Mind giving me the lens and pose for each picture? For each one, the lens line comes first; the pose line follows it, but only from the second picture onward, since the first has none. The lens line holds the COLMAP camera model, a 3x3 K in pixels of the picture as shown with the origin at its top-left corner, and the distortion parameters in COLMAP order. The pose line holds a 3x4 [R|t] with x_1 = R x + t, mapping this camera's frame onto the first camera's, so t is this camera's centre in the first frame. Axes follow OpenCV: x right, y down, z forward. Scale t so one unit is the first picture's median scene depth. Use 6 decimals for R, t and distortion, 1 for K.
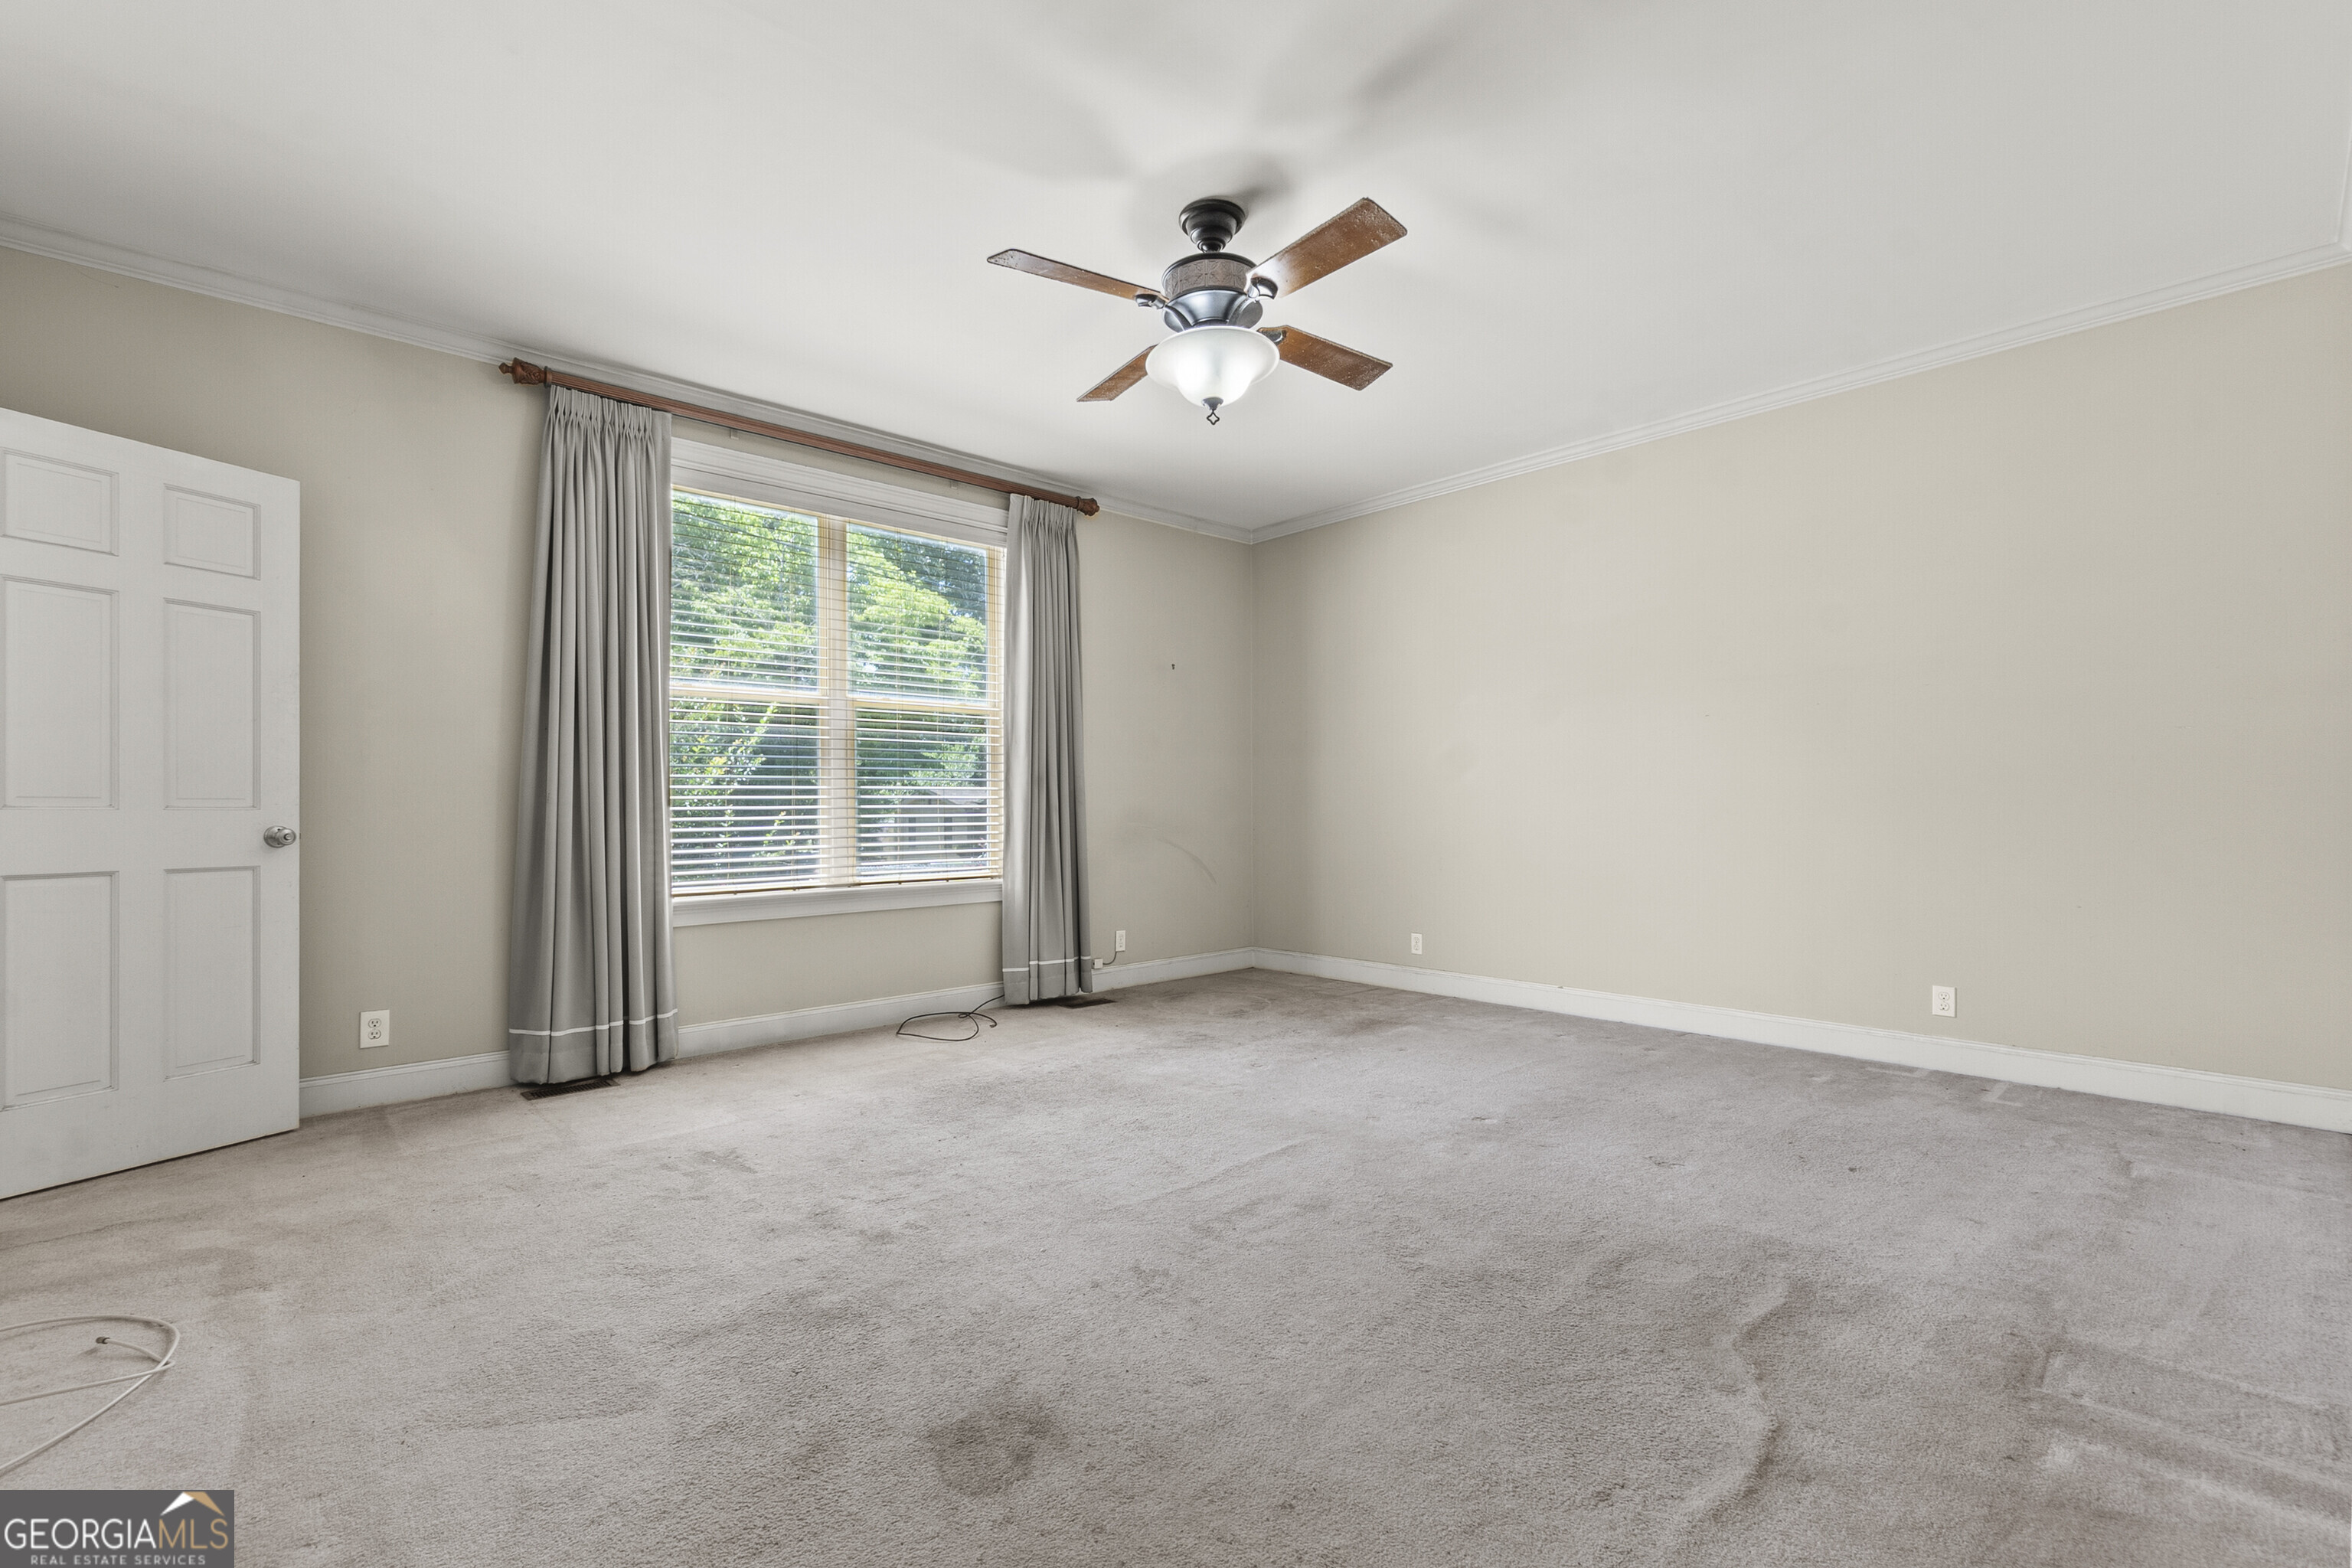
lens RADIAL K [[1031.9, 0, 1166.2], [0, 1031.9, 798.2], [0, 0, 1]] dist [-0.003015, -0.000407]
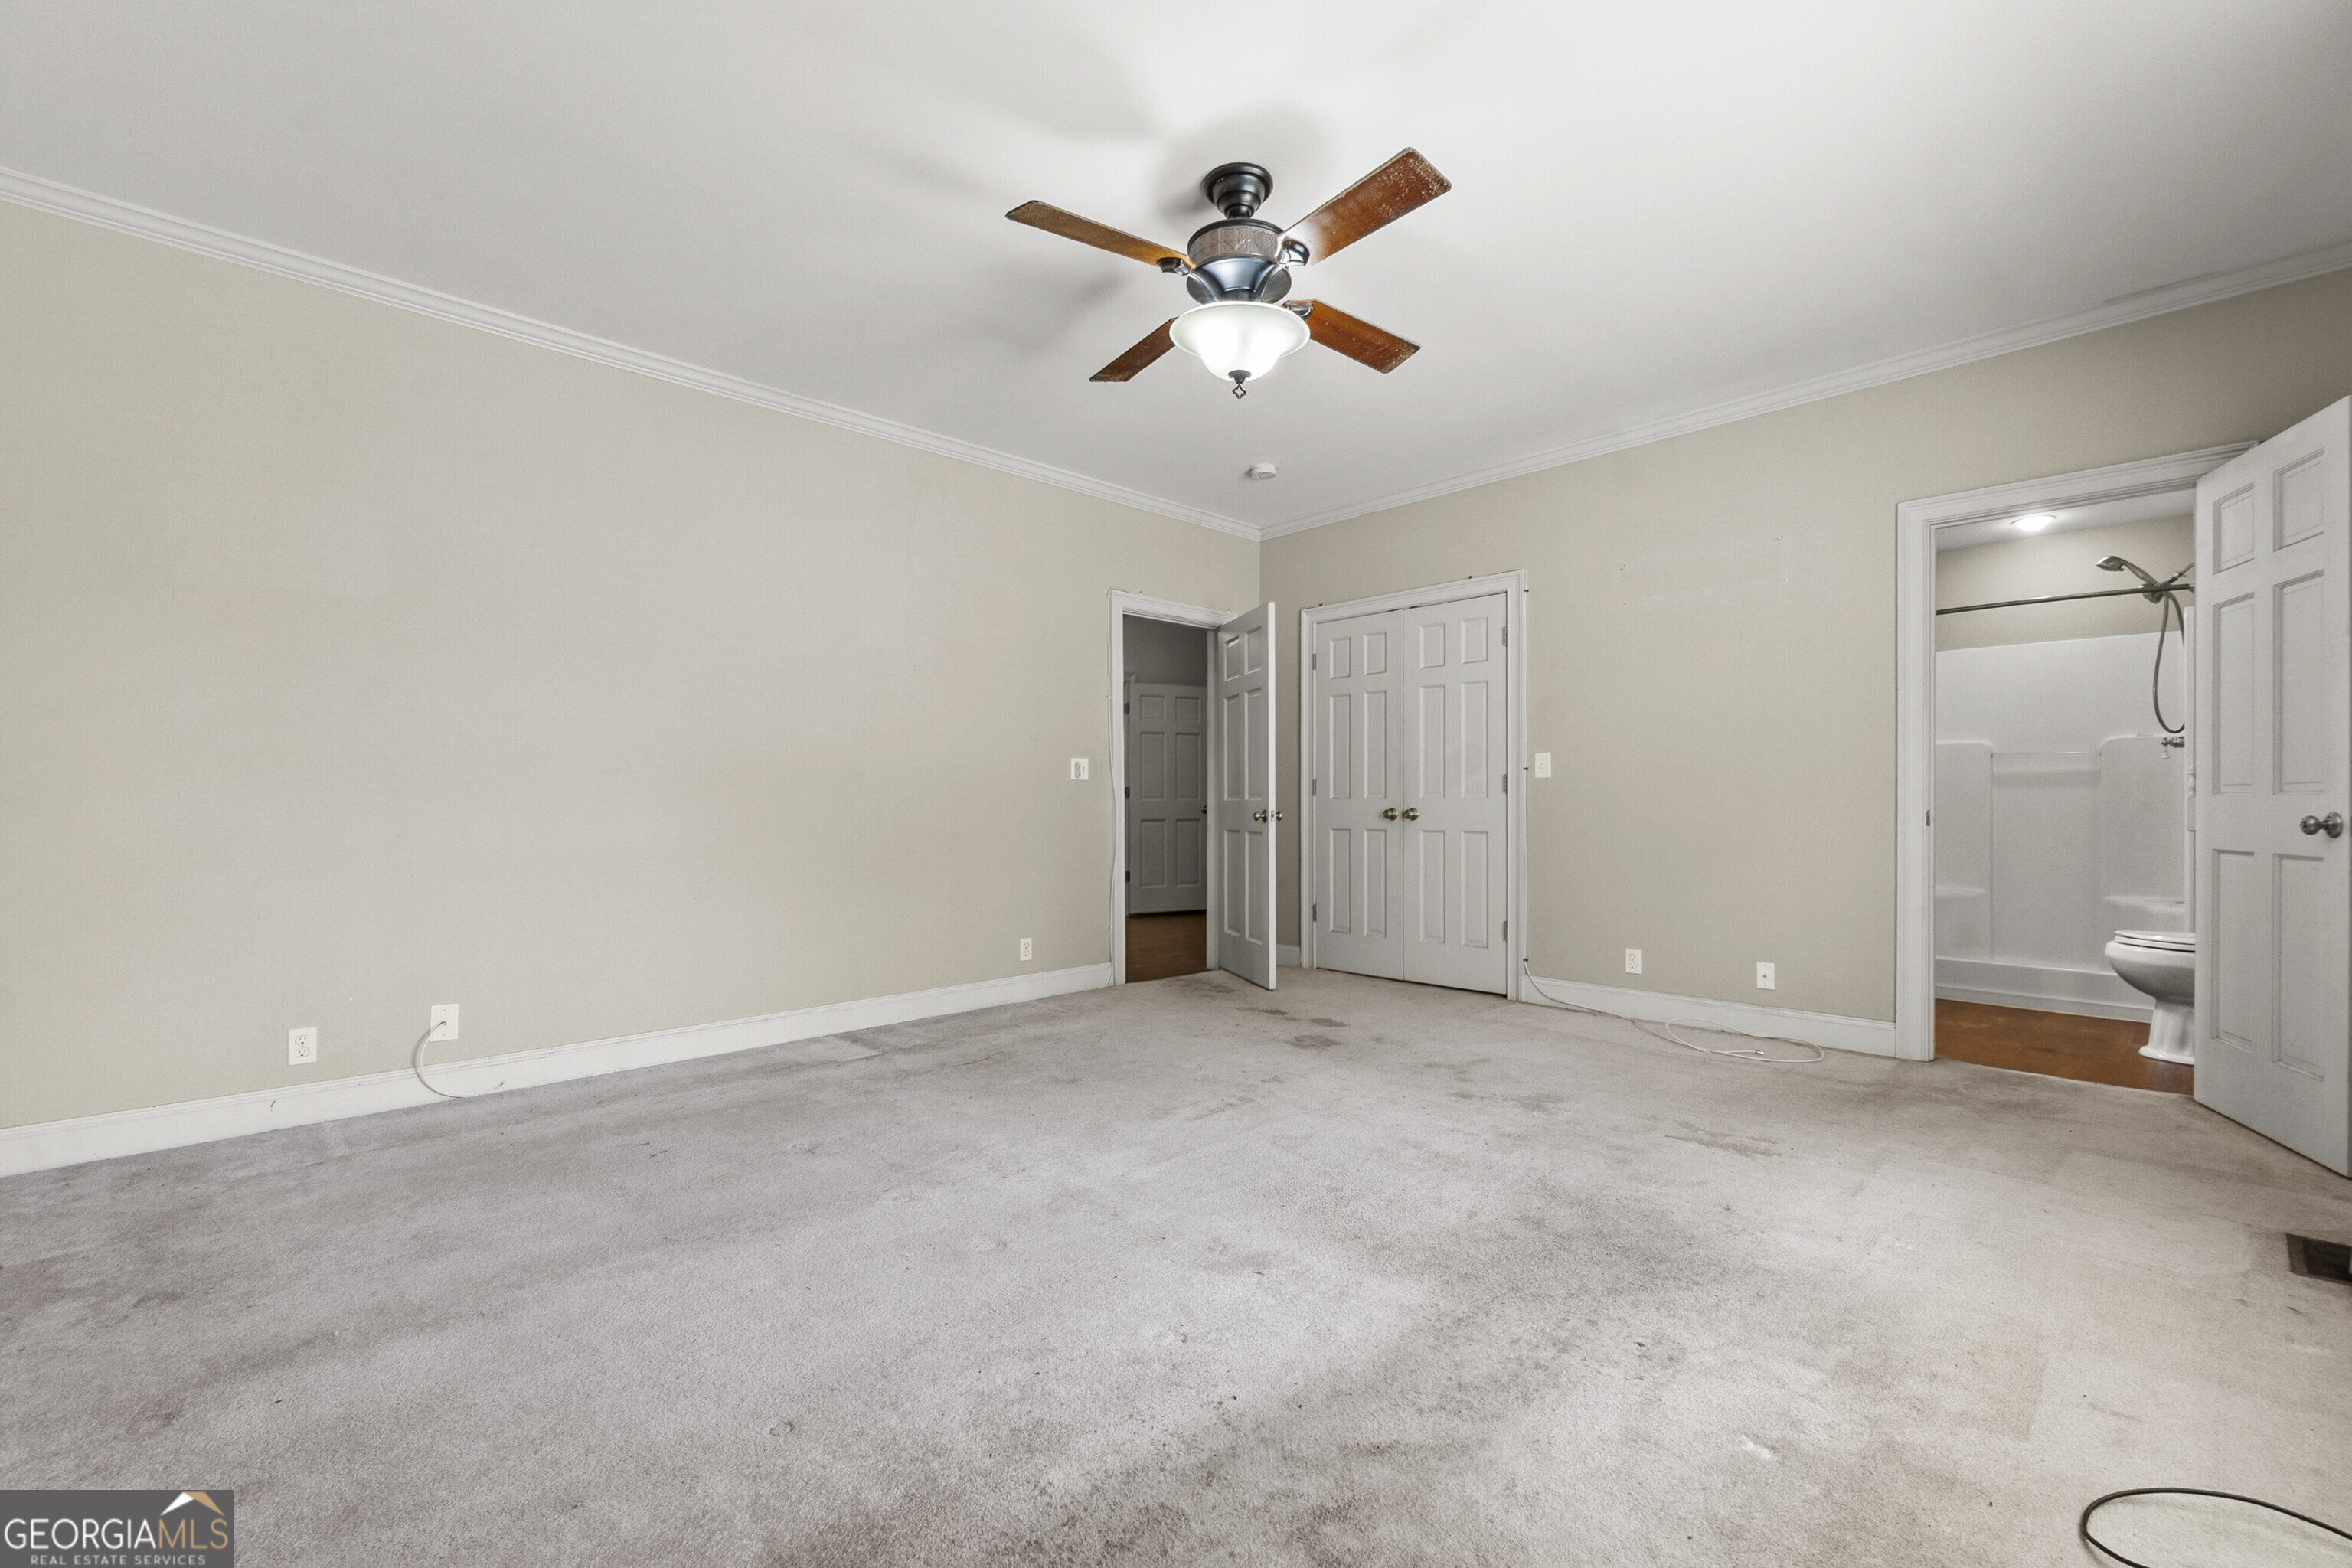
lens RADIAL K [[1031.9, 0, 1166.2], [0, 1031.9, 798.2], [0, 0, 1]] dist [-0.003015, -0.000407]
pose [[-0.999905, 0.006946, -0.011889, 0.121502], [0.007210, 0.999724, -0.022343, 0.027666], [0.011731, -0.022427, -0.999680, 1.877989]]
